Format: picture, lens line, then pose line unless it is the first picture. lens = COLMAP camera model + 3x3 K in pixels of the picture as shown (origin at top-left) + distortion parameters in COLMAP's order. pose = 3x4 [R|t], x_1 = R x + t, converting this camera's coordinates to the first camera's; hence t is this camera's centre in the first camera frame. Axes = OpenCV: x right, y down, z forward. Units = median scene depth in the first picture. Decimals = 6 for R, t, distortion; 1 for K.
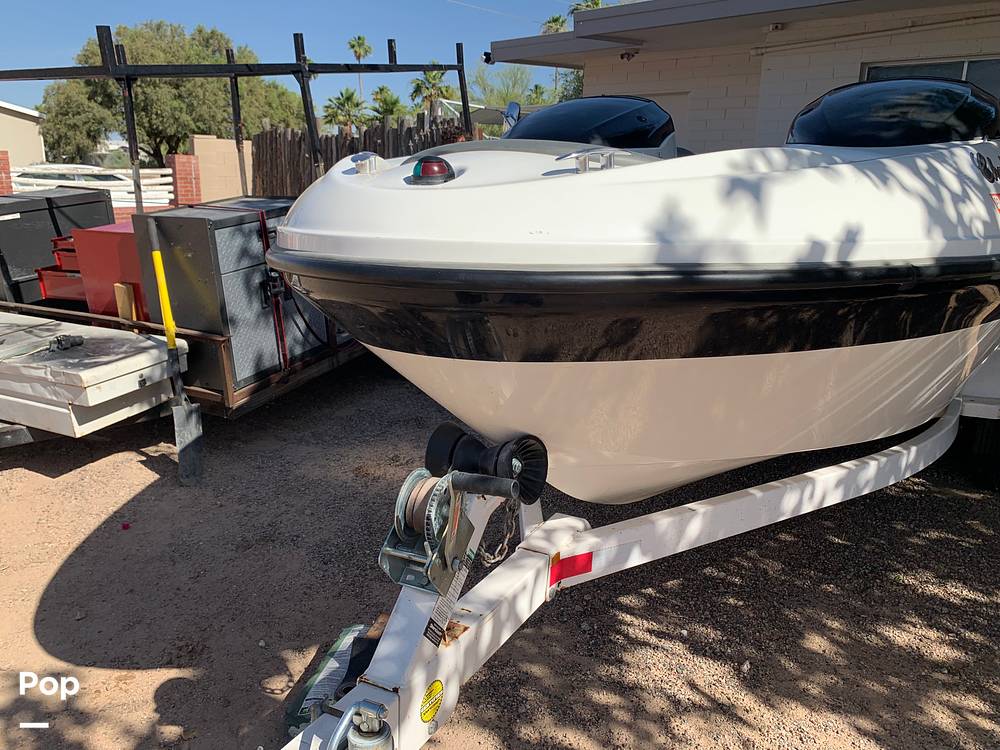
lens RADIAL K [[786.2, 0, 500.0], [0, 786.2, 375.0], [0, 0, 1]] dist [-0.000704, 0.004524]
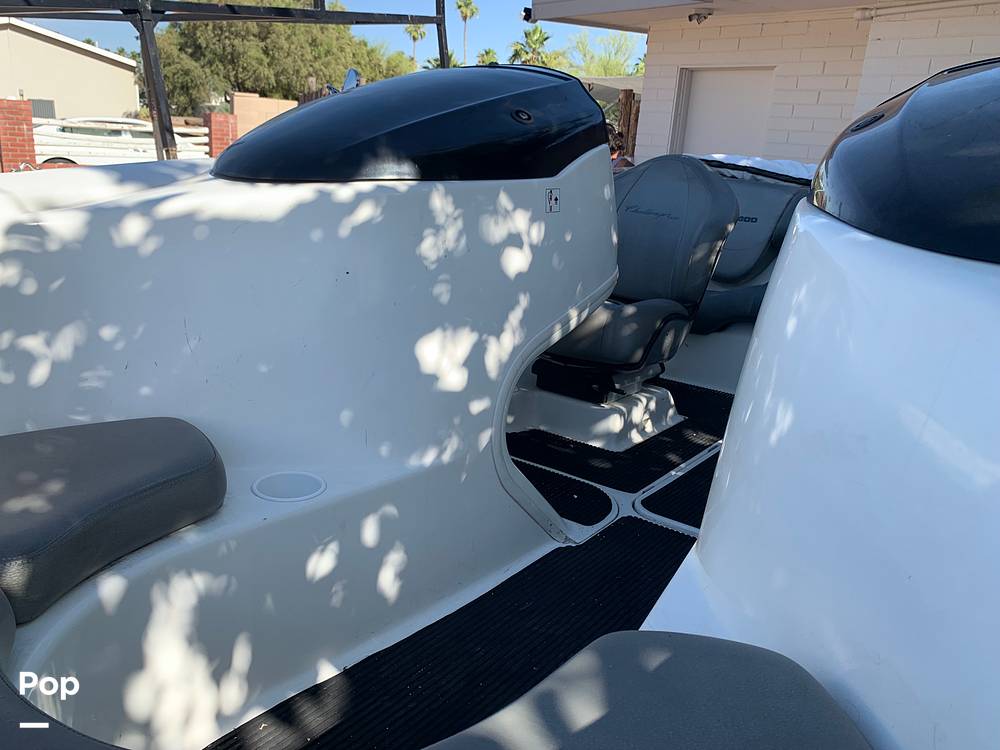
lens RADIAL K [[759.2, 0, 504.7], [0, 759.2, 365.5], [0, 0, 1]] dist [0.002355, -0.003190]
pose [[0.988467, 0.089157, -0.122407, 0.090462], [-0.084288, 0.995452, 0.044401, -0.072576], [0.125809, -0.033572, 0.991486, 0.200149]]
